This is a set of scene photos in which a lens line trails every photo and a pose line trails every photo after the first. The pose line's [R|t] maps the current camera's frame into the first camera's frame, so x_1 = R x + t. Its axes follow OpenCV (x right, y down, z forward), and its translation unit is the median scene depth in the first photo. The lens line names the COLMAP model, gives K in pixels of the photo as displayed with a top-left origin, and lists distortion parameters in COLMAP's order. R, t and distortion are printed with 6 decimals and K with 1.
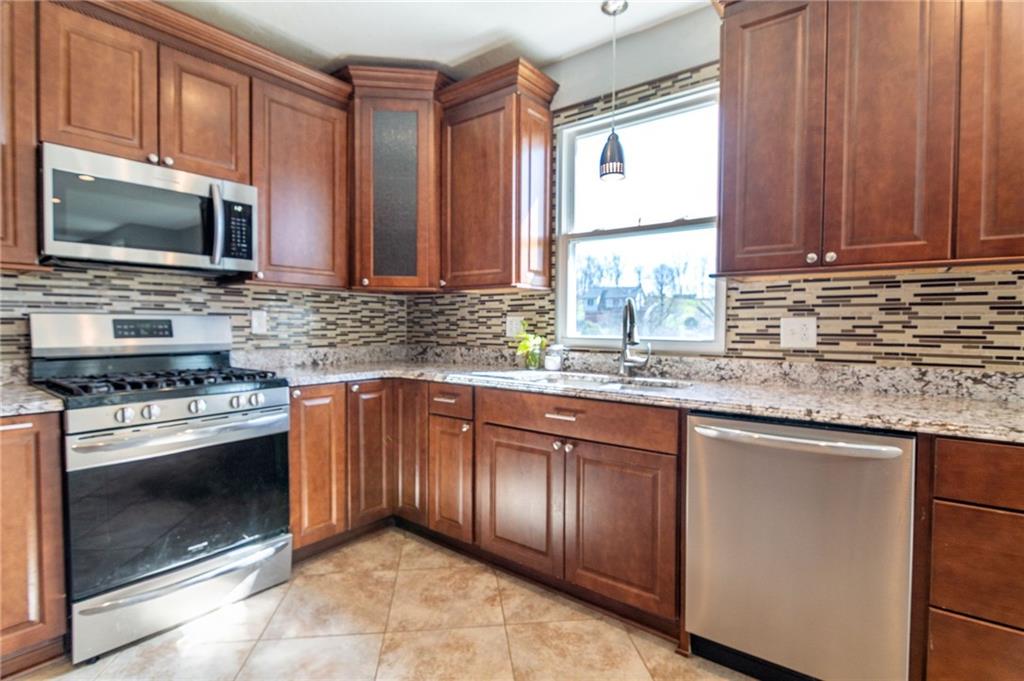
lens RADIAL K [[505.3, 0, 499.4], [0, 505.3, 337.8], [0, 0, 1]] dist [-0.004199, -0.000799]
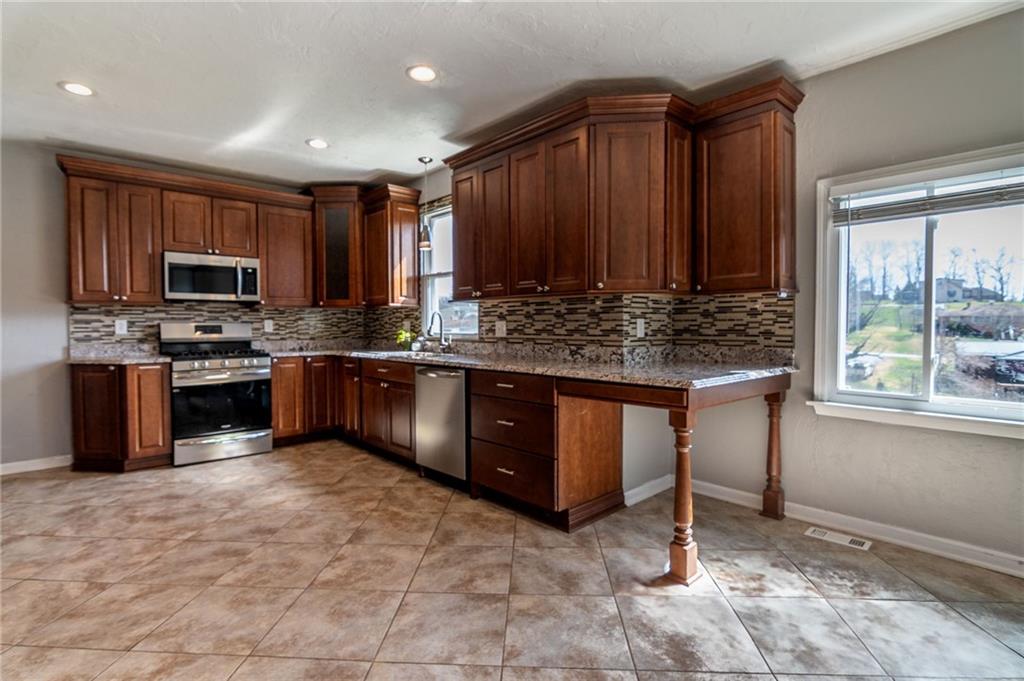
lens RADIAL K [[505.3, 0, 499.4], [0, 505.3, 337.8], [0, 0, 1]] dist [-0.004199, -0.000799]
pose [[0.985388, -0.005074, -0.170251, 0.792753], [0.004571, 0.999984, -0.003348, 0.026968], [0.170266, 0.002520, 0.985395, -0.808488]]
